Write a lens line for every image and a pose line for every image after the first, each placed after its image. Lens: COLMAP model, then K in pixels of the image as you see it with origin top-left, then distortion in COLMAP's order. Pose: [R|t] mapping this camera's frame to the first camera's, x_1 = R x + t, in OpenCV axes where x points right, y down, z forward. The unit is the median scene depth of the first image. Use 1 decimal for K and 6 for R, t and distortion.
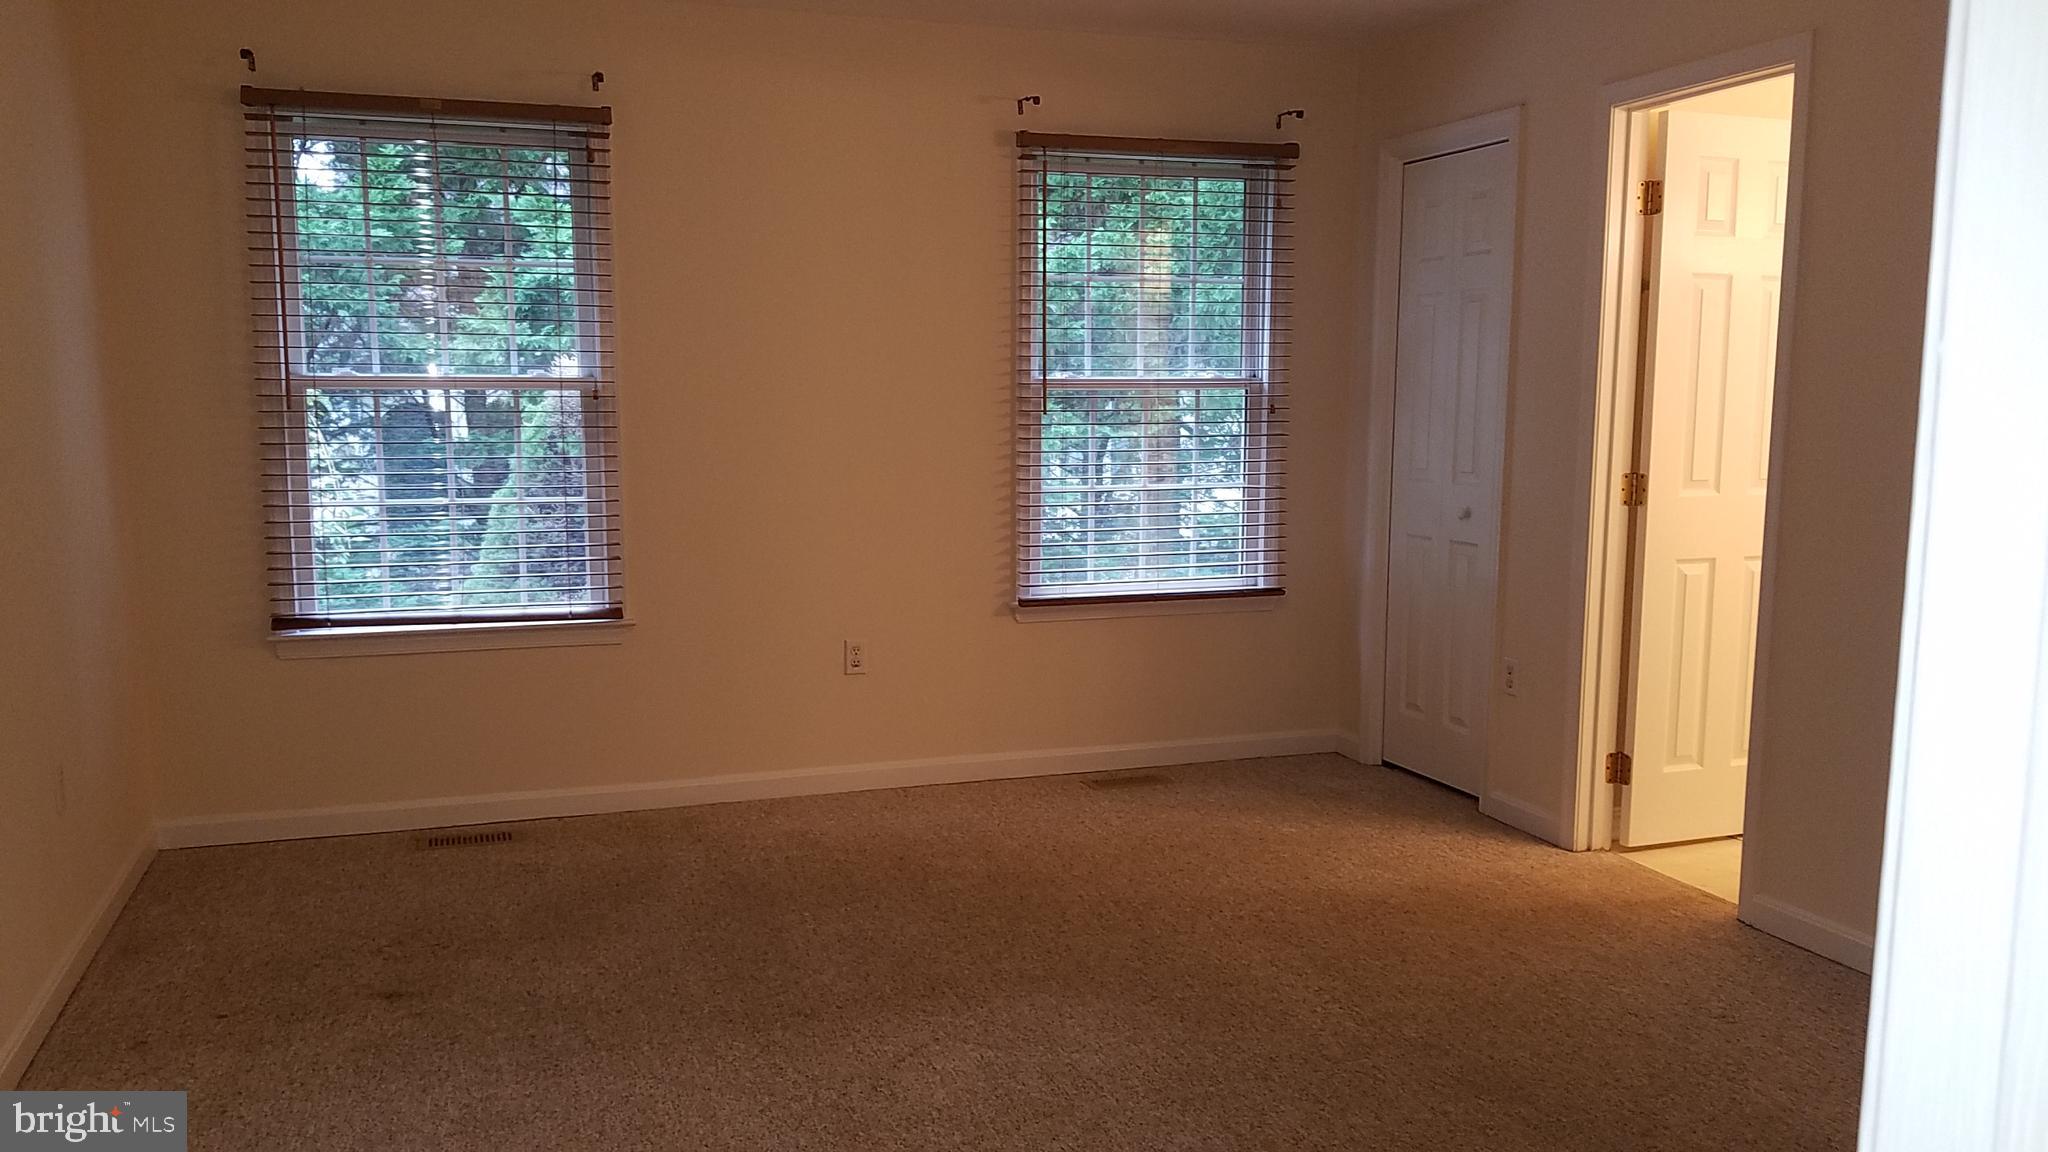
lens RADIAL K [[1625.9, 0, 1020.4], [0, 1625.9, 576.5], [0, 0, 1]] dist [0.046431, -0.044266]
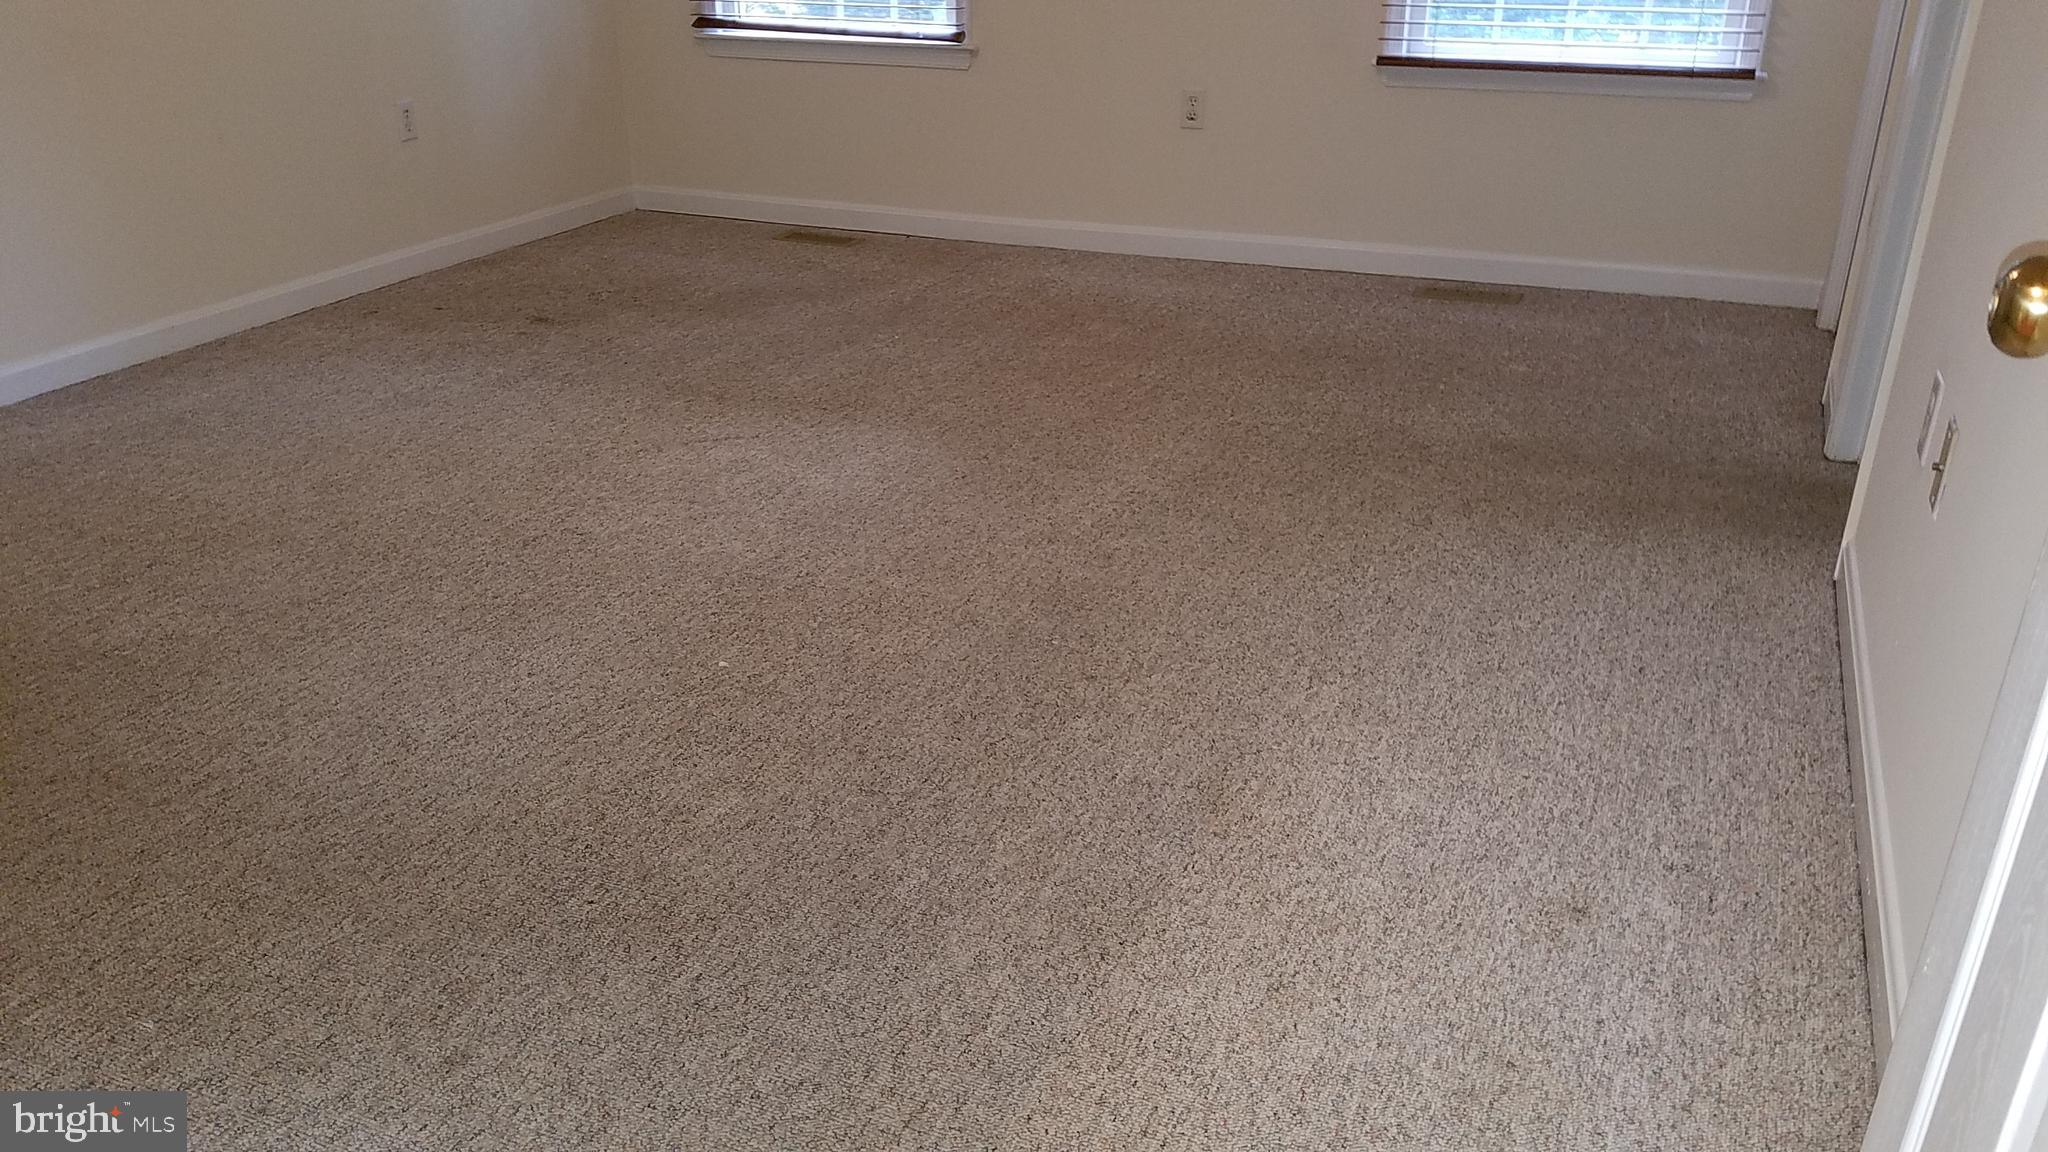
lens RADIAL K [[1625.9, 0, 1015.4], [0, 1625.9, 587.4], [0, 0, 1]] dist [0.046431, -0.044266]
pose [[0.731685, 0.268293, -0.626622, 0.483369], [-0.076891, 0.945901, 0.315211, 0.022883], [0.677292, -0.182454, 0.712732, 0.234323]]
